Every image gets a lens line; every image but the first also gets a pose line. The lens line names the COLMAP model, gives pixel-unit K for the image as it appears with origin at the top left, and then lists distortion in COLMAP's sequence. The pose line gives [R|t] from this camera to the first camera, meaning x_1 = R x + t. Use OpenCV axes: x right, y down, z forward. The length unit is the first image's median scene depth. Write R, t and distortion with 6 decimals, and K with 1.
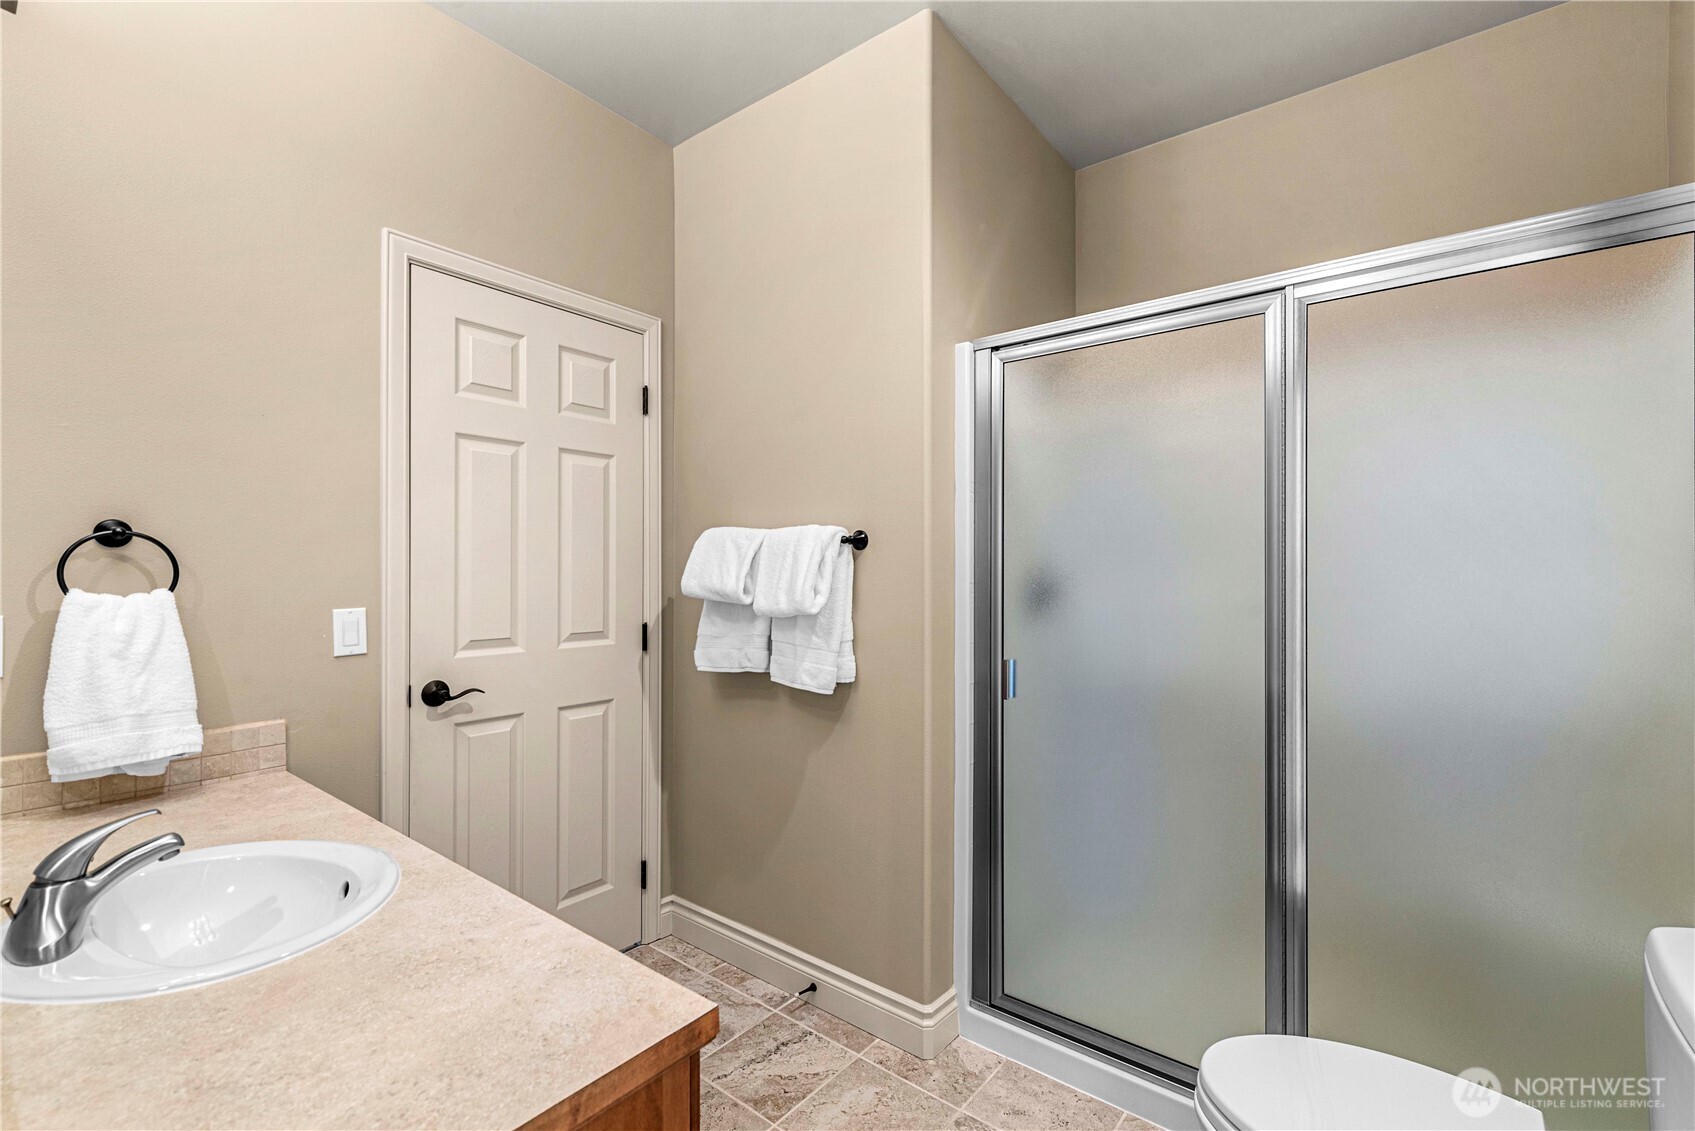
lens RADIAL K [[745.8, 0, 860.0], [0, 745.8, 570.2], [0, 0, 1]] dist [0.000293, -0.000181]
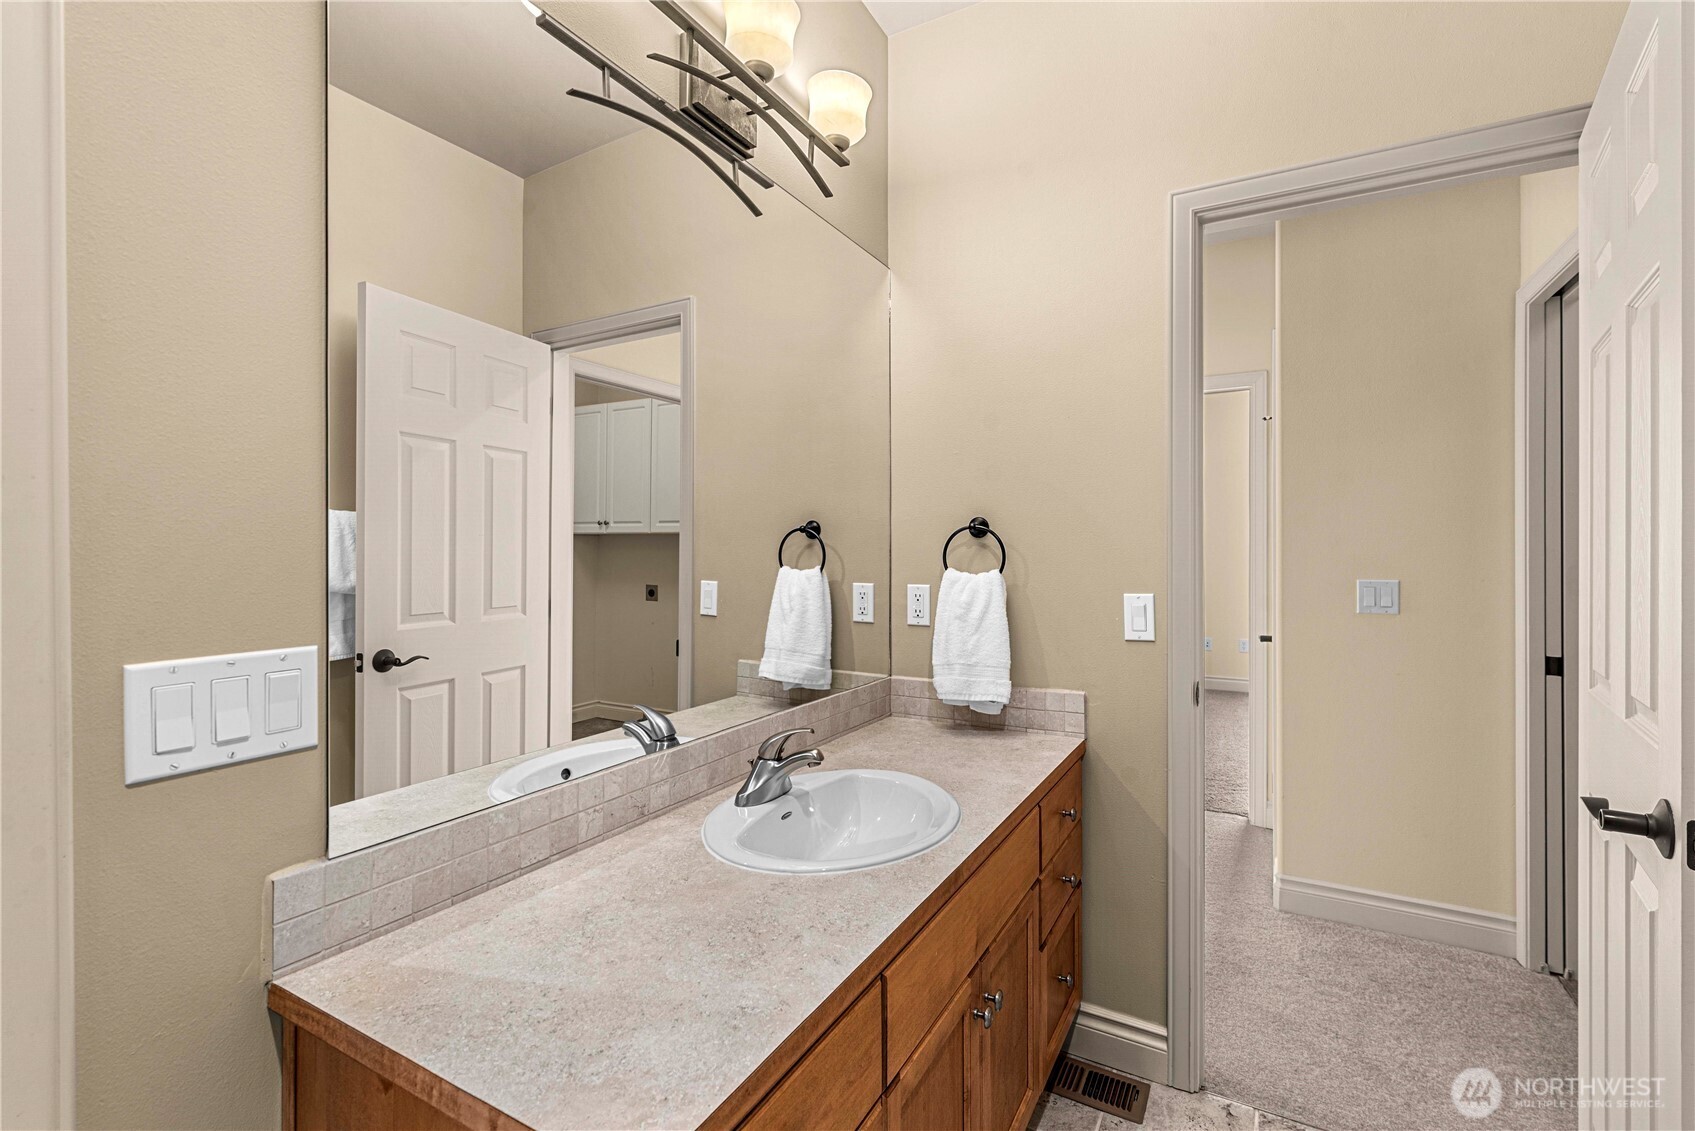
lens RADIAL K [[731.1, 0, 852.6], [0, 731.1, 548.5], [0, 0, 1]] dist [-0.001462, -0.000300]
pose [[0.169888, -0.006151, -0.985444, 0.273610], [-0.004538, 0.999965, -0.007024, -0.001228], [0.985453, 0.005665, 0.169854, 0.577584]]
